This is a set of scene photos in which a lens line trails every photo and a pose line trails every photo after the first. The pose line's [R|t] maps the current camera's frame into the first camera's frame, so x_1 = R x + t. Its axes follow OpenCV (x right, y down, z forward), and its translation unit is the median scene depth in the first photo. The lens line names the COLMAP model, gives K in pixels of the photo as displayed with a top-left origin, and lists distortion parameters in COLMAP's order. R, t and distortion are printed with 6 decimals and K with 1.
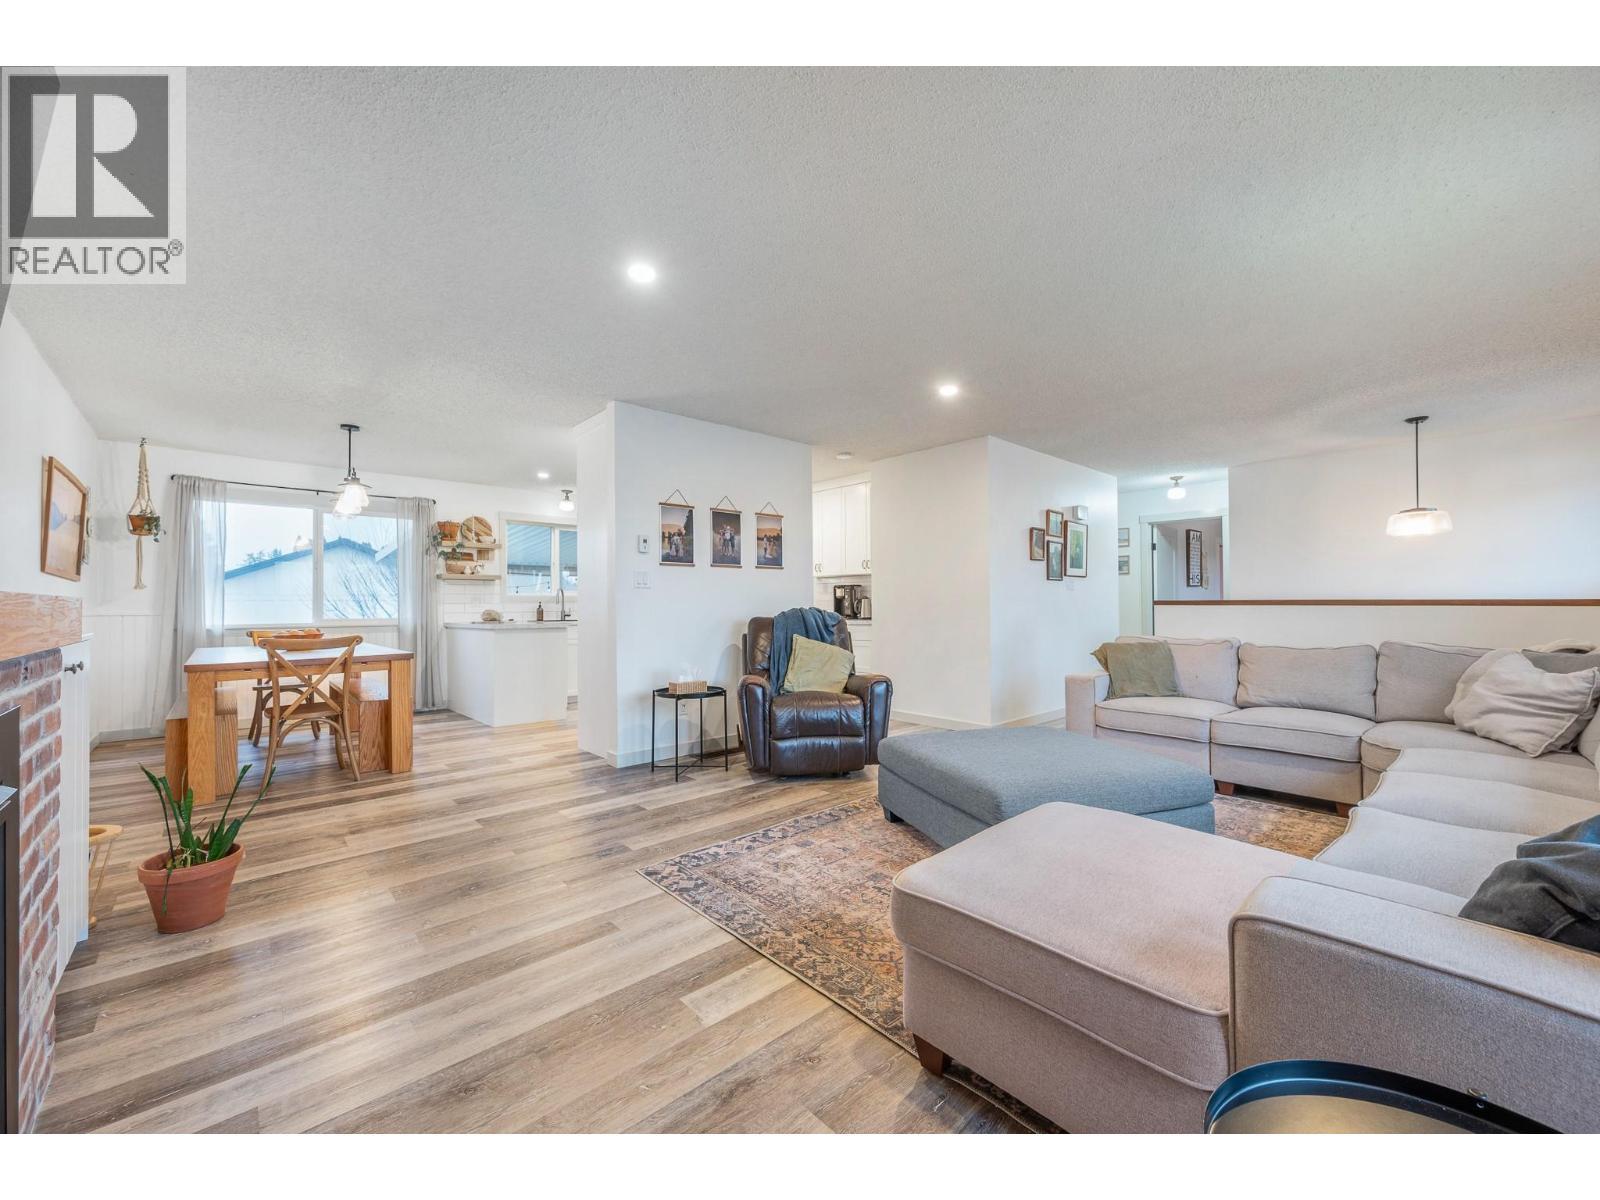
lens RADIAL K [[636.3, 0, 800.0], [0, 636.3, 600.0], [0, 0, 1]] dist [-0.000219, -0.000166]
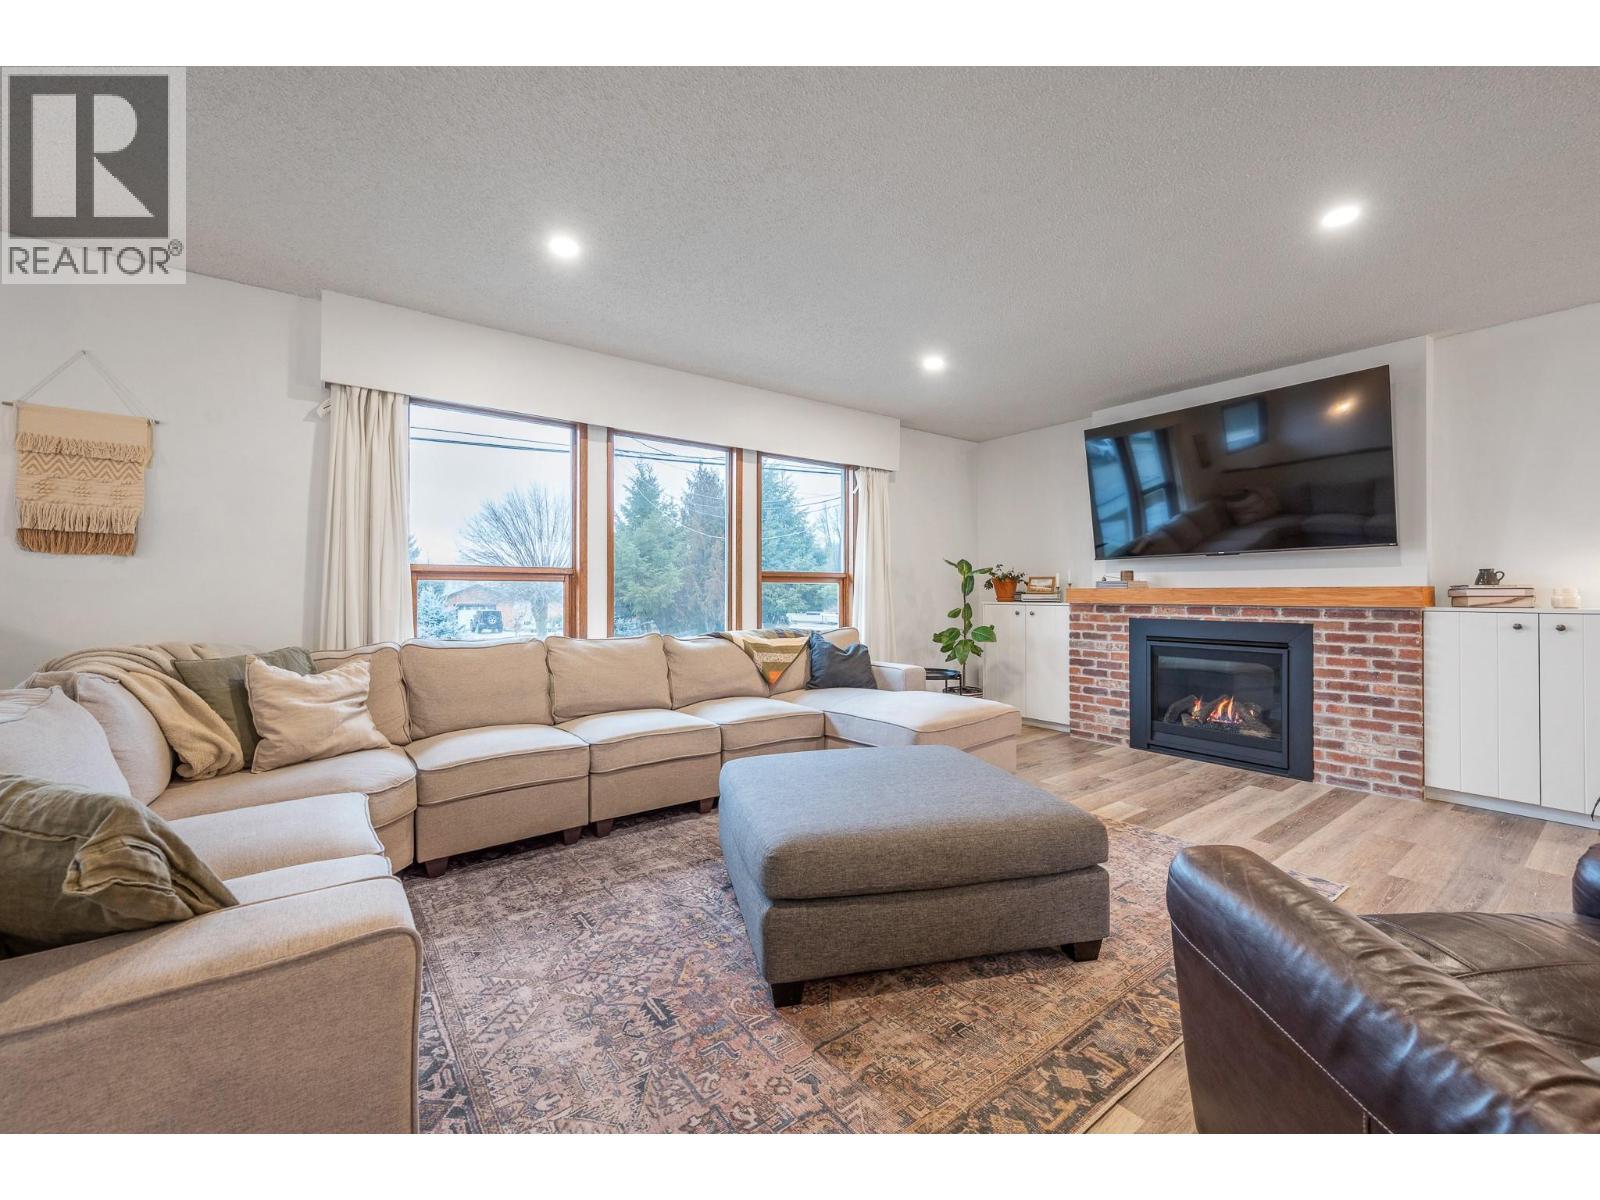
lens RADIAL K [[654.3, 0, 800.0], [0, 654.3, 600.0], [0, 0, 1]] dist [0.008320, 0.000048]
pose [[-0.996661, 0.005024, 0.081497, 0.372182], [0.005448, 0.999973, 0.004988, 0.009738], [-0.081470, 0.005416, -0.996661, 1.699858]]
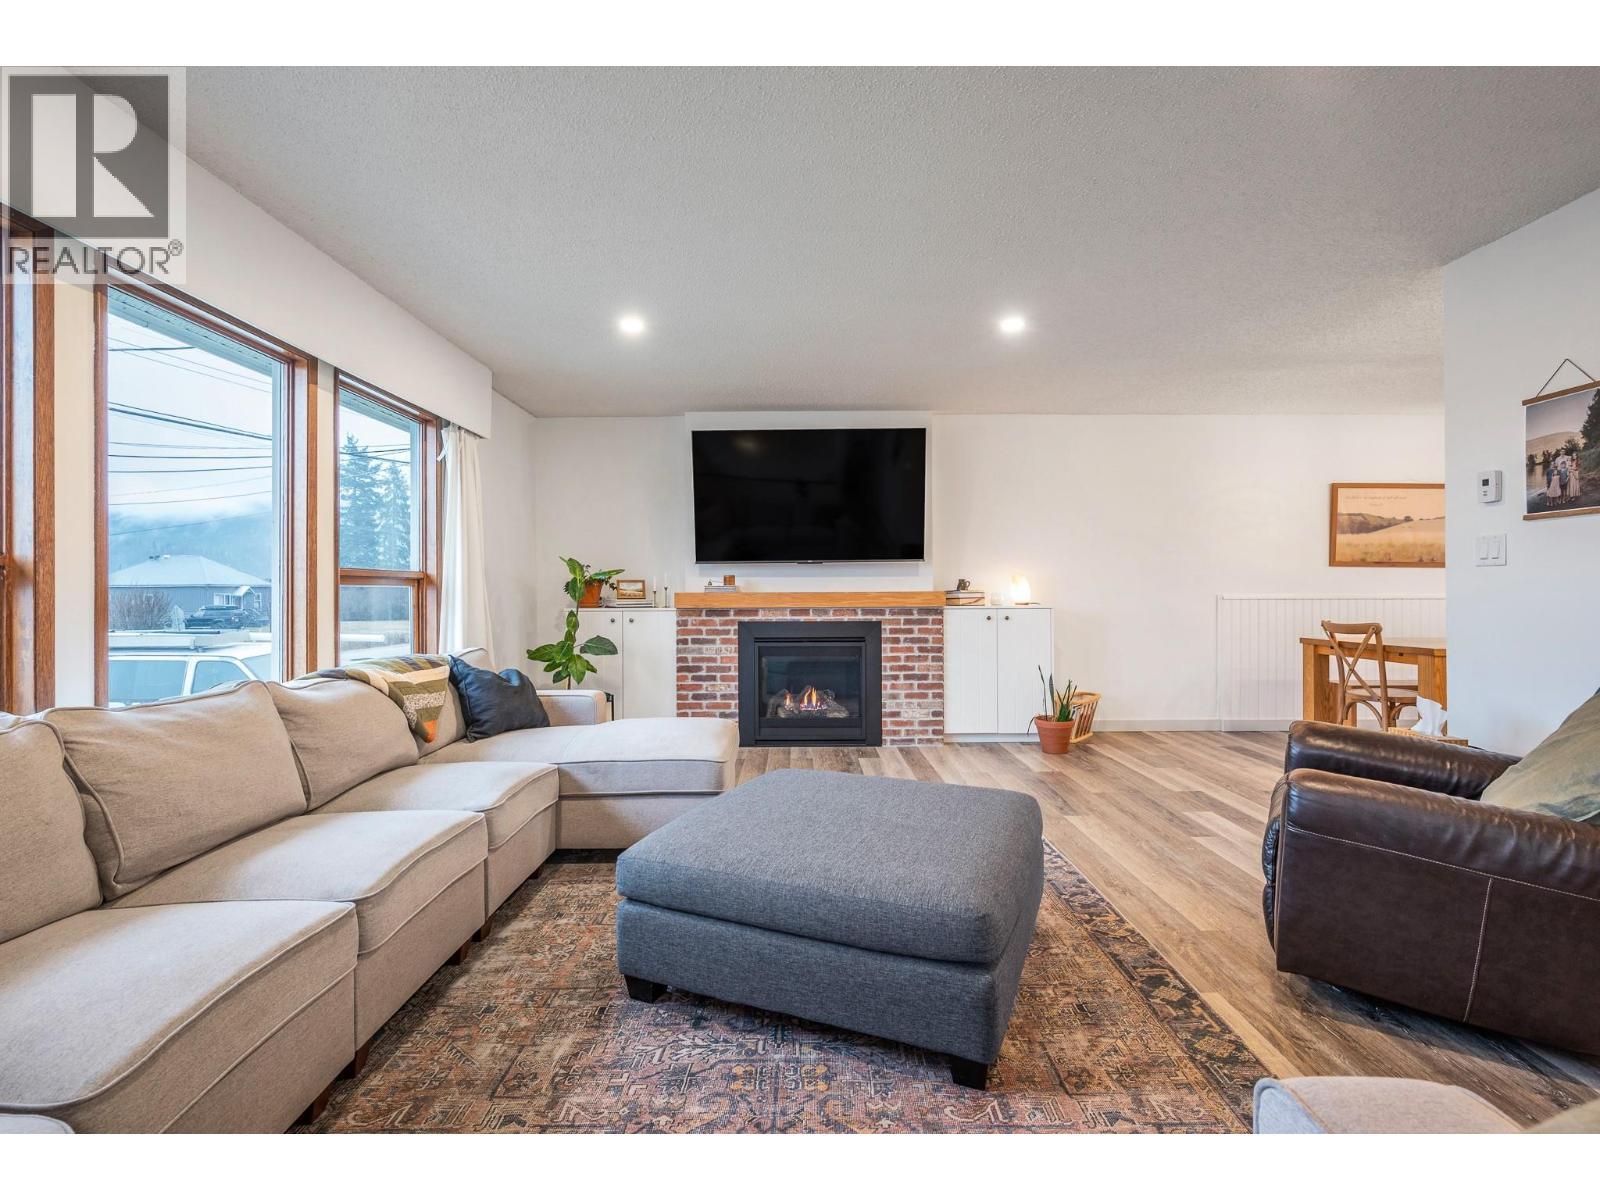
lens RADIAL K [[729.7, 0, 800.0], [0, 729.7, 600.0], [0, 0, 1]] dist [0.003365, 0.000295]
pose [[-0.666821, 0.017860, -0.745003, 0.922283], [0.013423, 0.999838, 0.011954, -0.006579], [0.745097, -0.002029, -0.666954, 1.402251]]
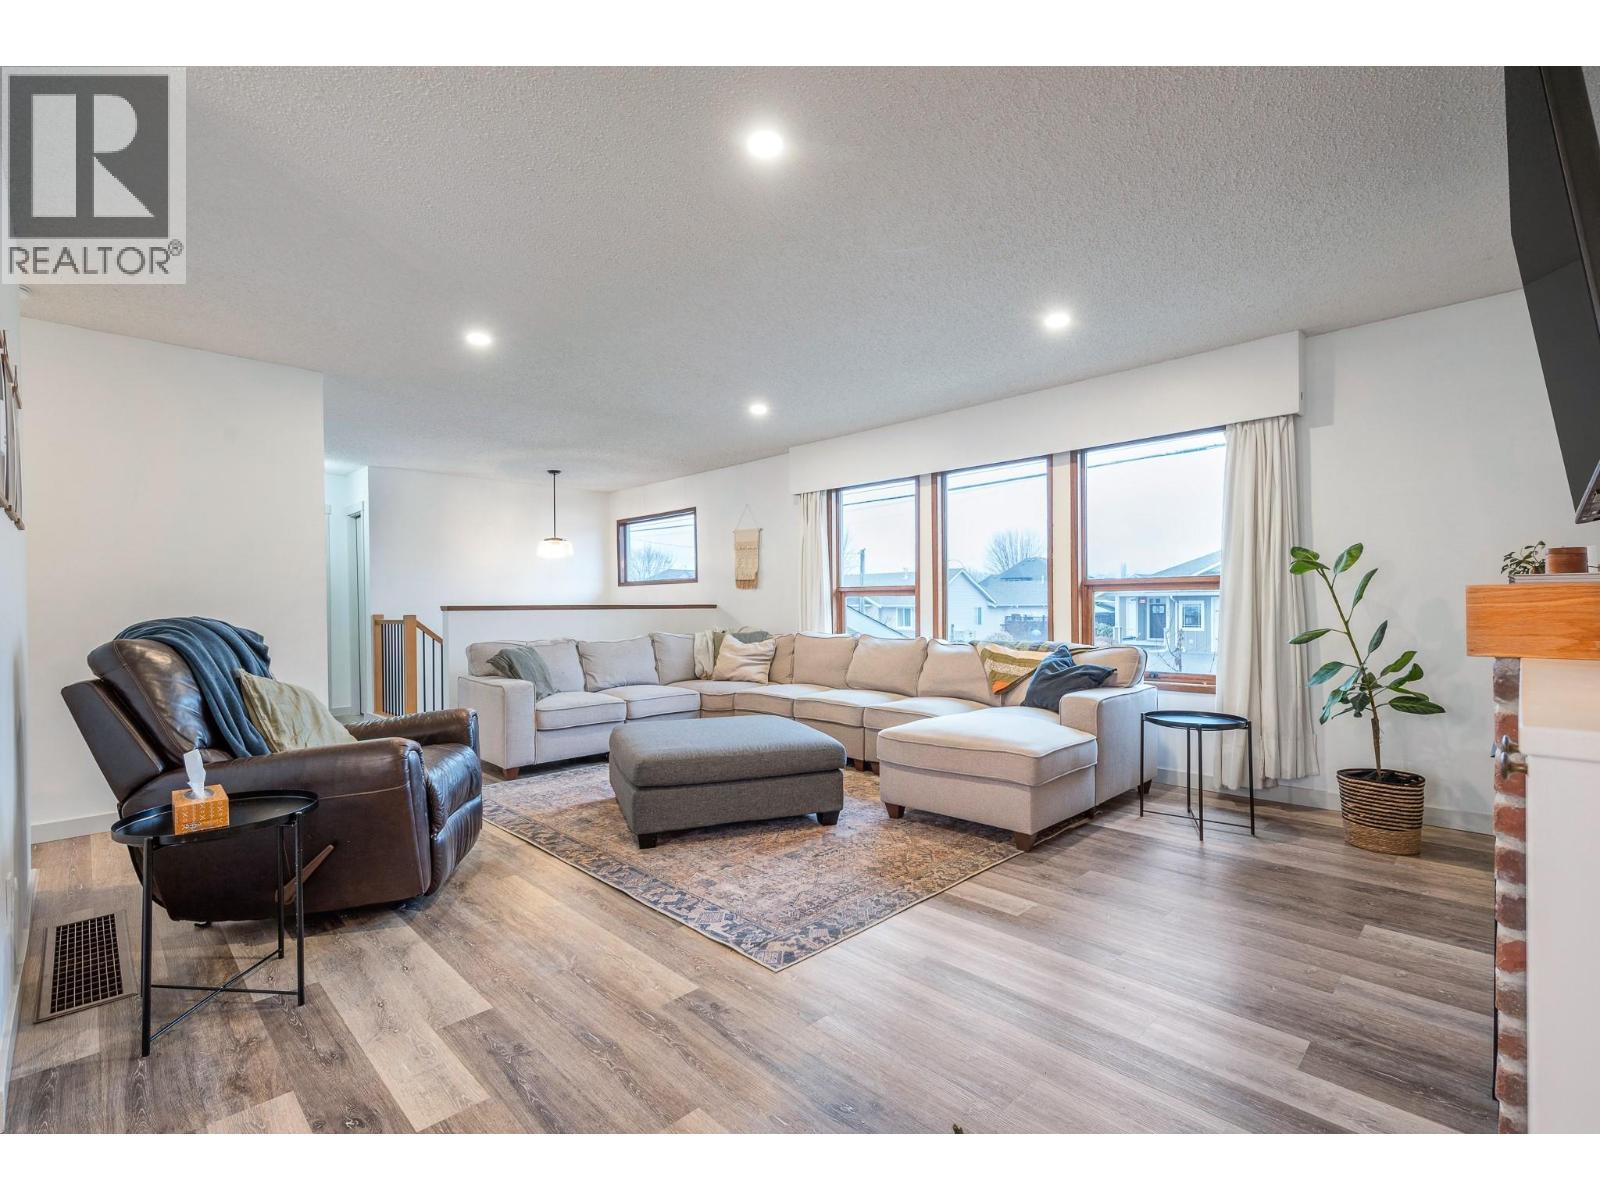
lens RADIAL K [[729.7, 0, 800.0], [0, 729.7, 600.0], [0, 0, 1]] dist [0.003365, 0.000295]
pose [[-0.045047, 0.008867, 0.998946, -0.937279], [0.004561, 0.999952, -0.008670, 0.006704], [-0.998974, 0.004166, -0.045085, 0.862848]]
